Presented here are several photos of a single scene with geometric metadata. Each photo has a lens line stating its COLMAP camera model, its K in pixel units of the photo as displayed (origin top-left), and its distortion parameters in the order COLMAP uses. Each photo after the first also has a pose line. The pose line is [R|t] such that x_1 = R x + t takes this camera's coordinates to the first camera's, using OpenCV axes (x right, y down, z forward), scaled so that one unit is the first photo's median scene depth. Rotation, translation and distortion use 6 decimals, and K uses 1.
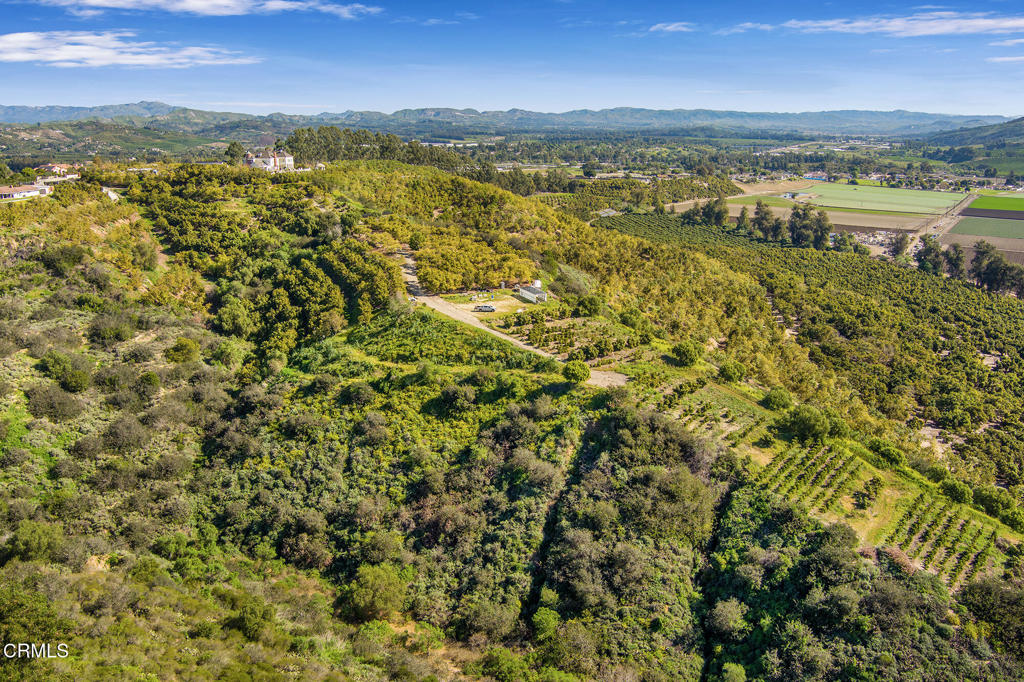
lens RADIAL K [[828.3, 0, 508.0], [0, 828.3, 337.3], [0, 0, 1]] dist [-0.084816, 0.031204]
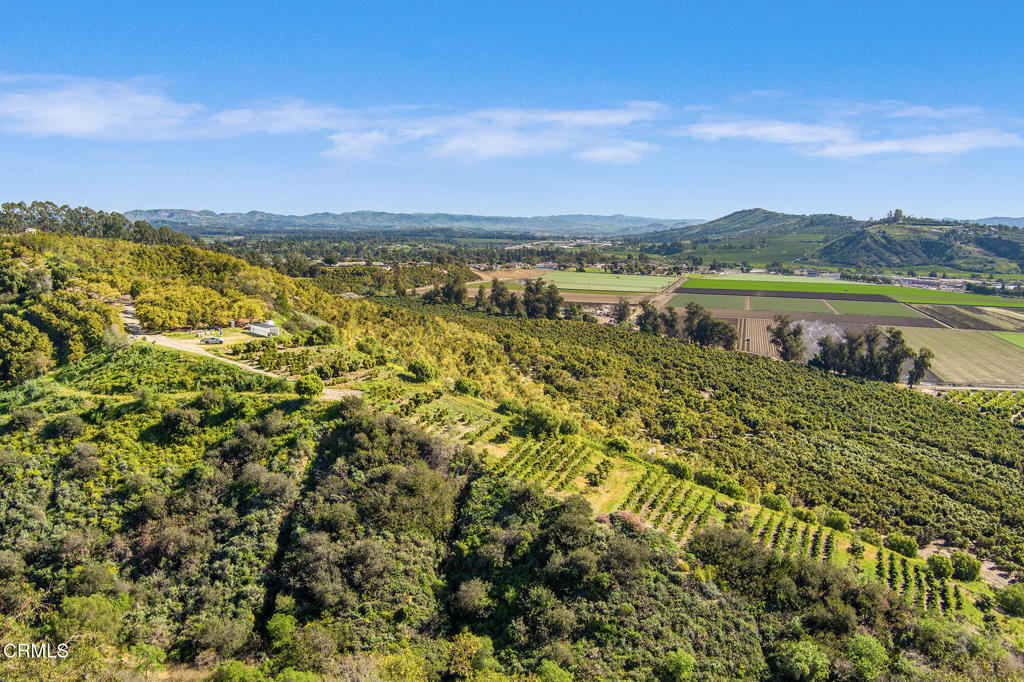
lens RADIAL K [[828.3, 0, 510.5], [0, 828.3, 342.1], [0, 0, 1]] dist [-0.084816, 0.031204]
pose [[0.953012, -0.027822, 0.301653, 0.023153], [0.062204, 0.992527, -0.104978, 0.137393], [-0.296478, 0.118809, 0.947621, 0.018348]]
